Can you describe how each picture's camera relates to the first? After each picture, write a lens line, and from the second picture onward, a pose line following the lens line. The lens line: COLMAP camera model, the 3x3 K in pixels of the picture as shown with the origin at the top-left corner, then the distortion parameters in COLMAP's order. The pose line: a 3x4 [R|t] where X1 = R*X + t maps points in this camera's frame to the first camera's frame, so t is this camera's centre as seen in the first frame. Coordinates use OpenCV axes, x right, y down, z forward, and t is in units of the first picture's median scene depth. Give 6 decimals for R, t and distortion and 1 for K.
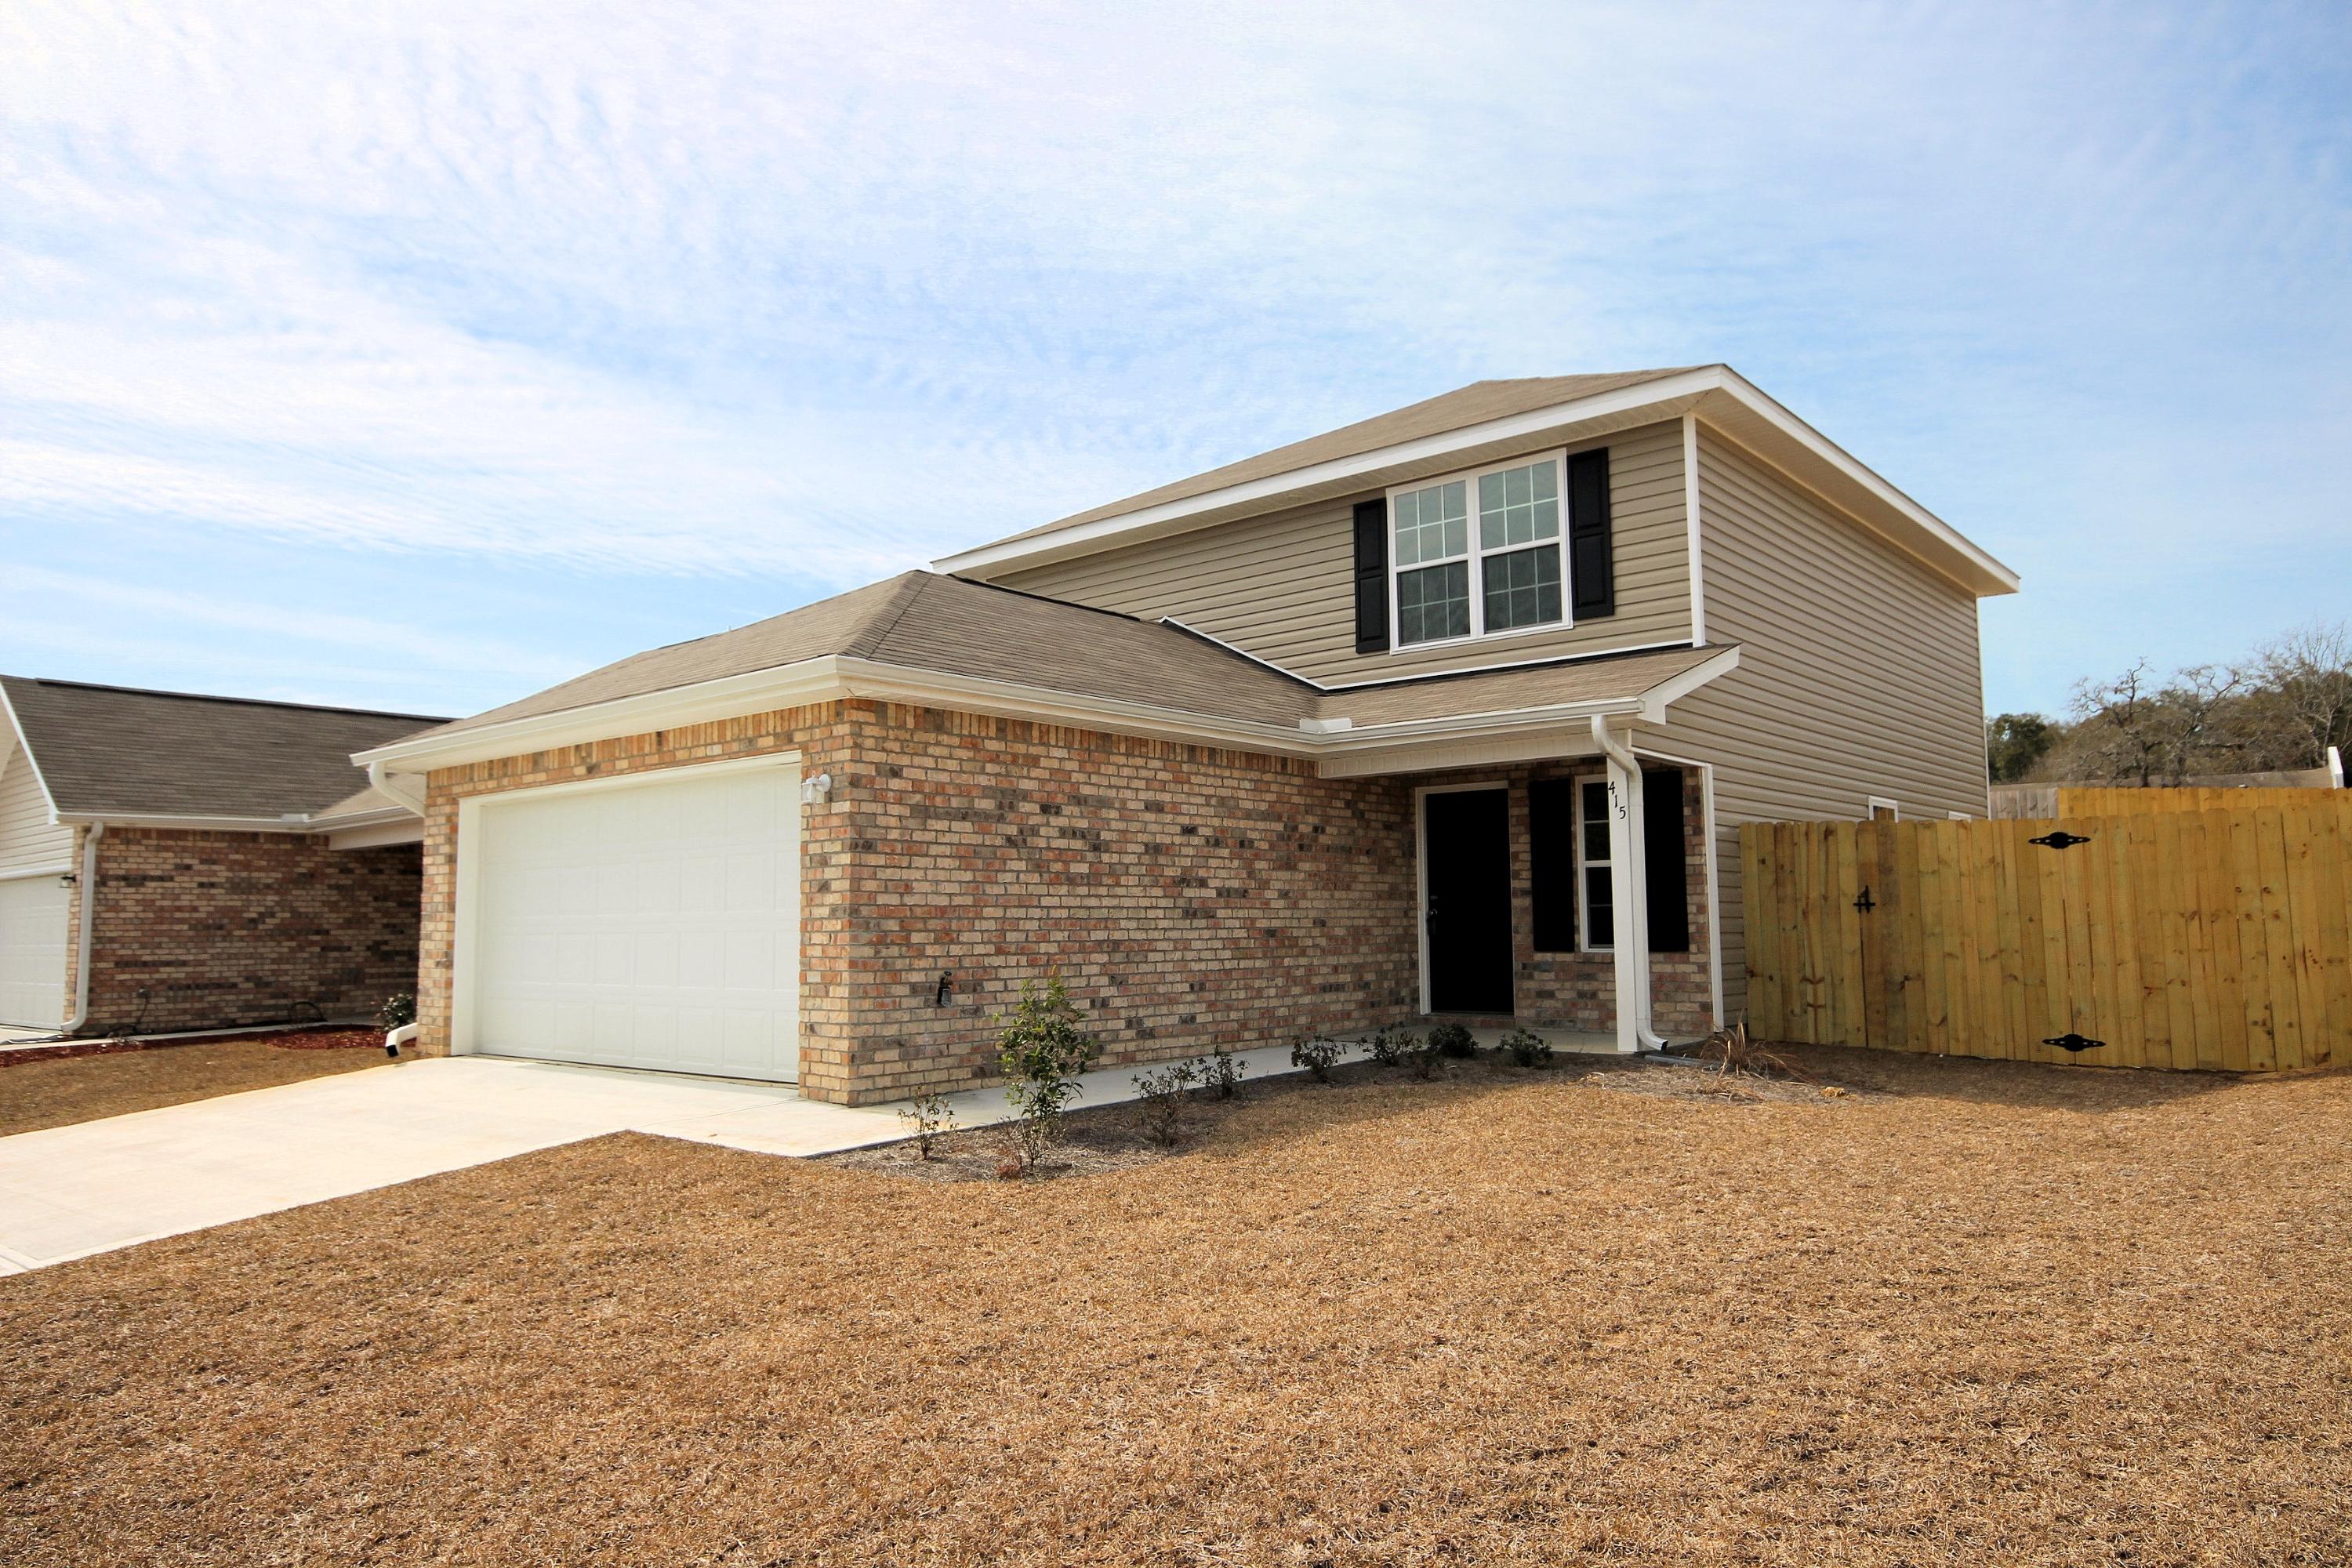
lens RADIAL K [[1498.5, 0, 1176.0], [0, 1498.5, 784.0], [0, 0, 1]] dist [0.001595, 0.020704]
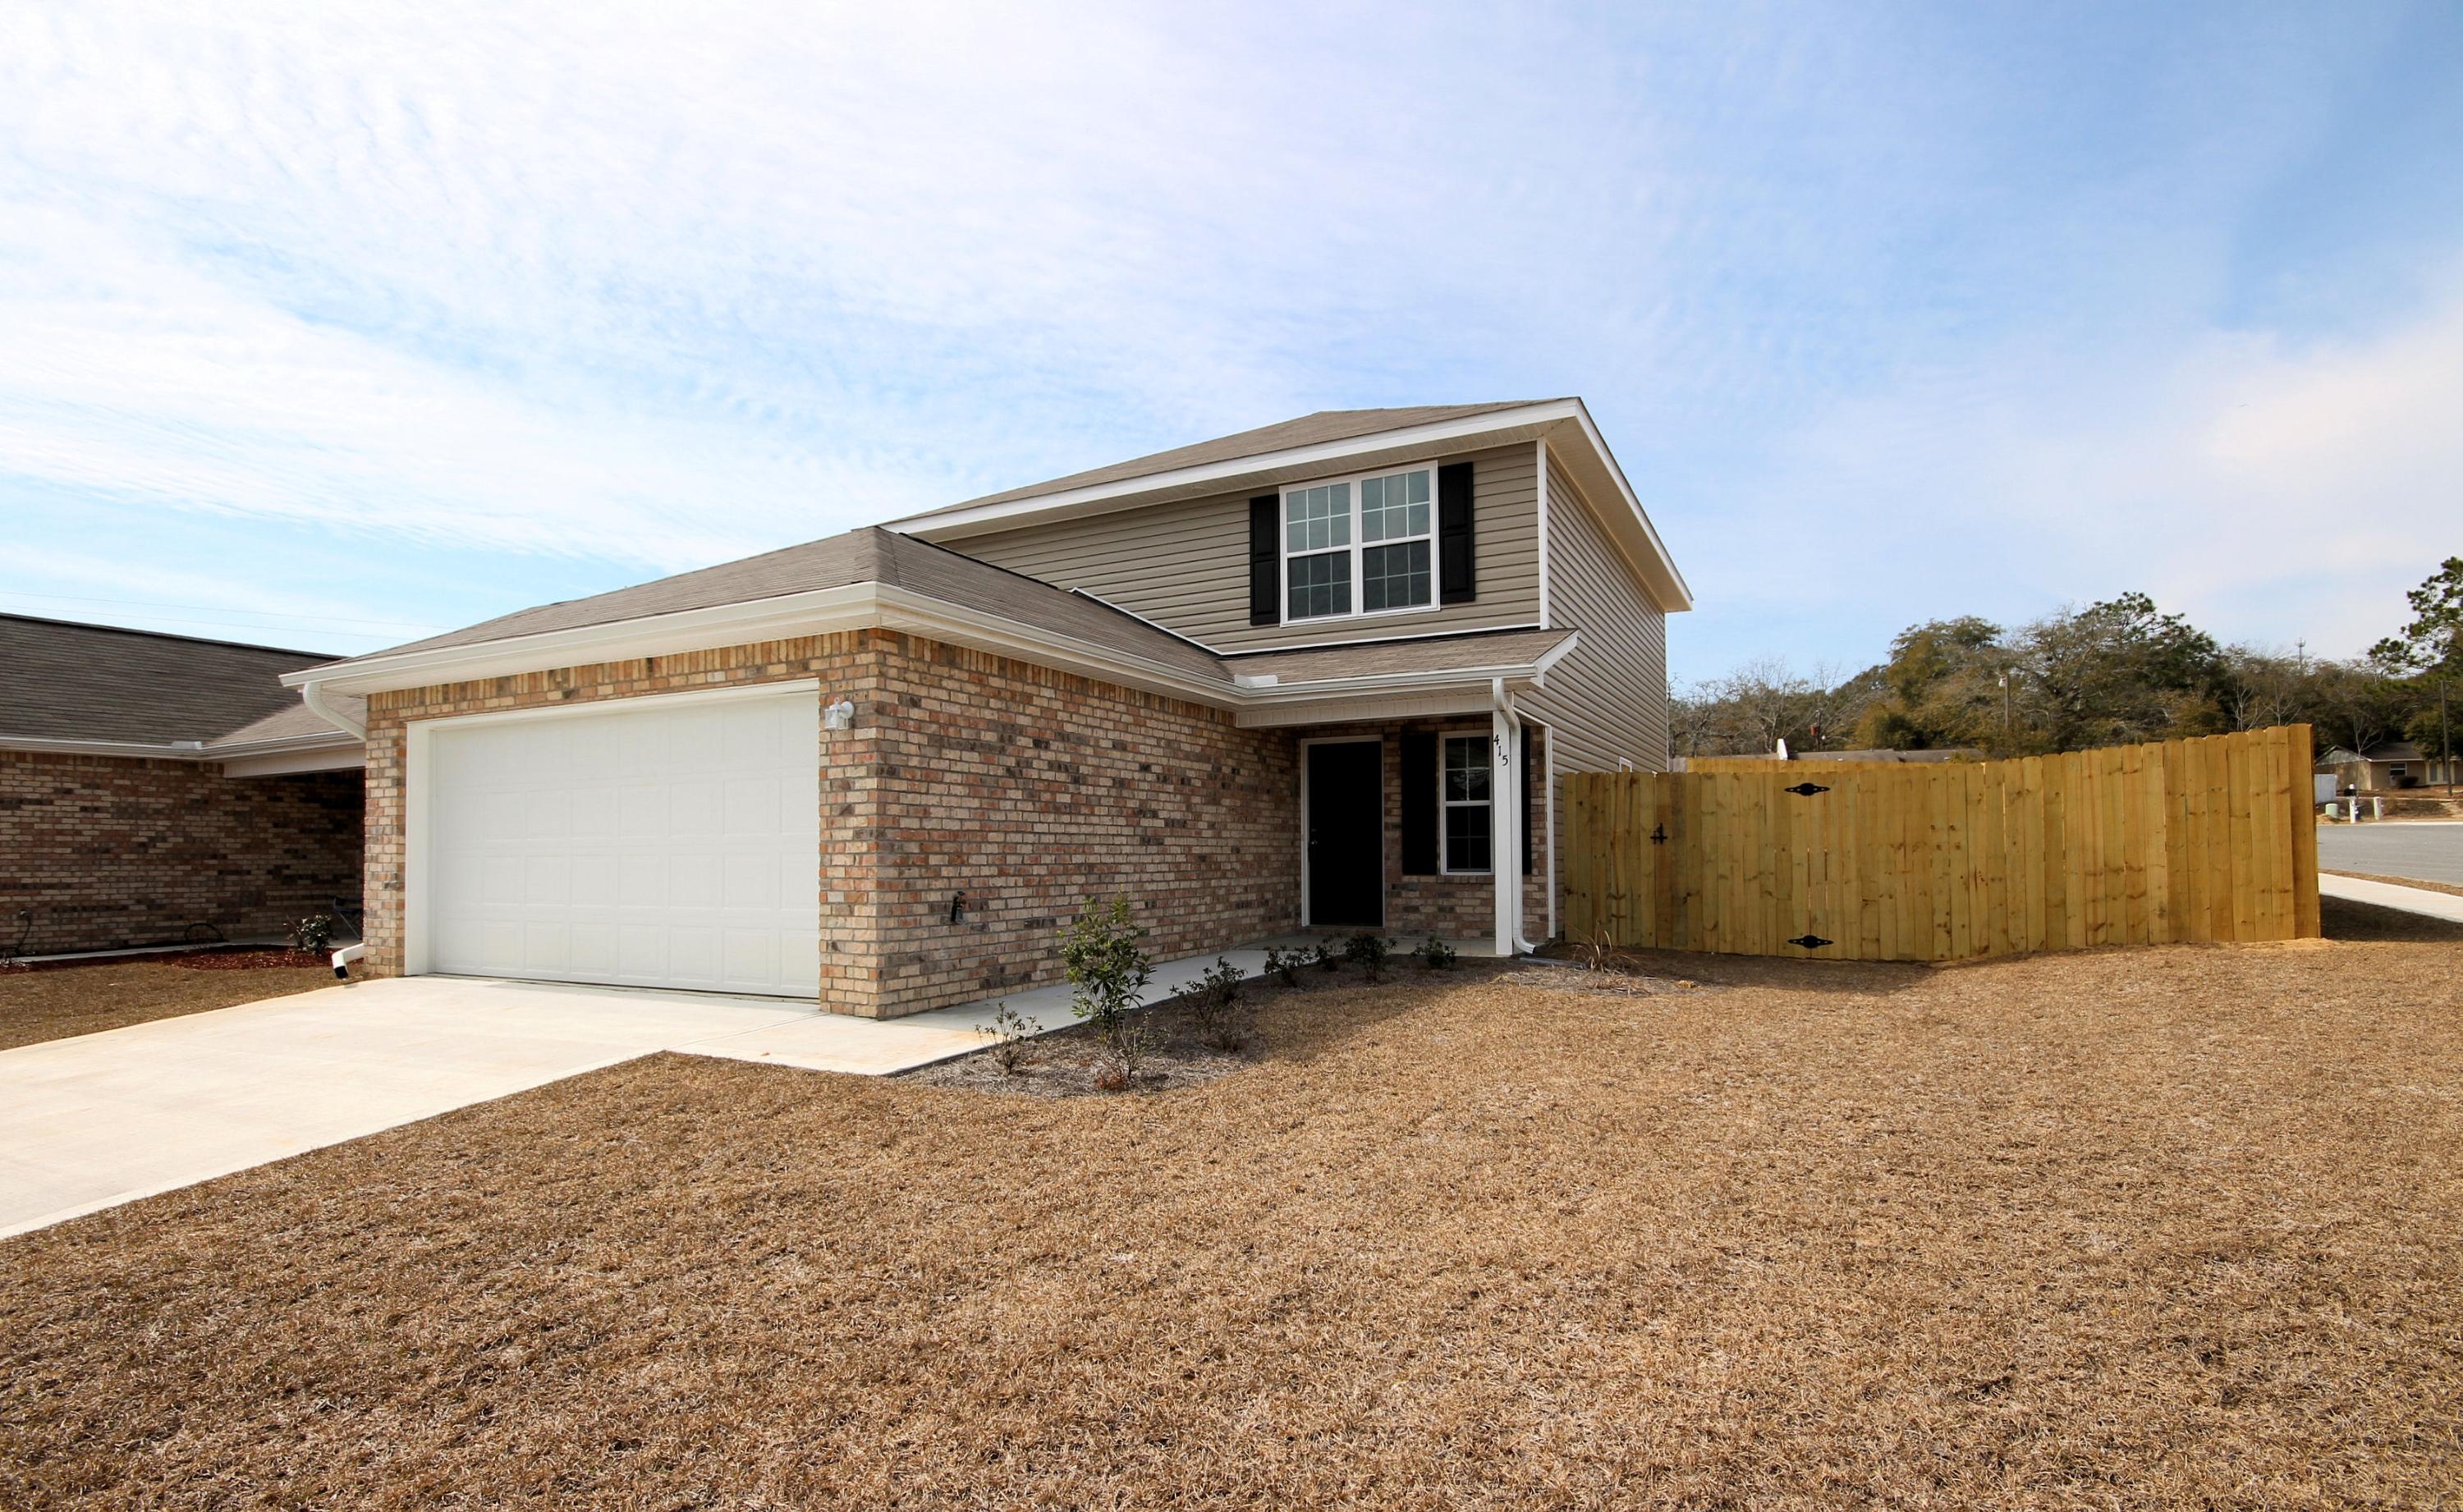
lens RADIAL K [[1150.8, 0, 1230.9], [0, 1150.8, 817.0], [0, 0, 1]] dist [-0.001862, -0.005163]
pose [[0.973154, 0.011695, 0.229858, -0.124777], [-0.025116, 0.998140, 0.055549, 0.017512], [-0.228780, -0.059831, 0.971638, 0.130567]]
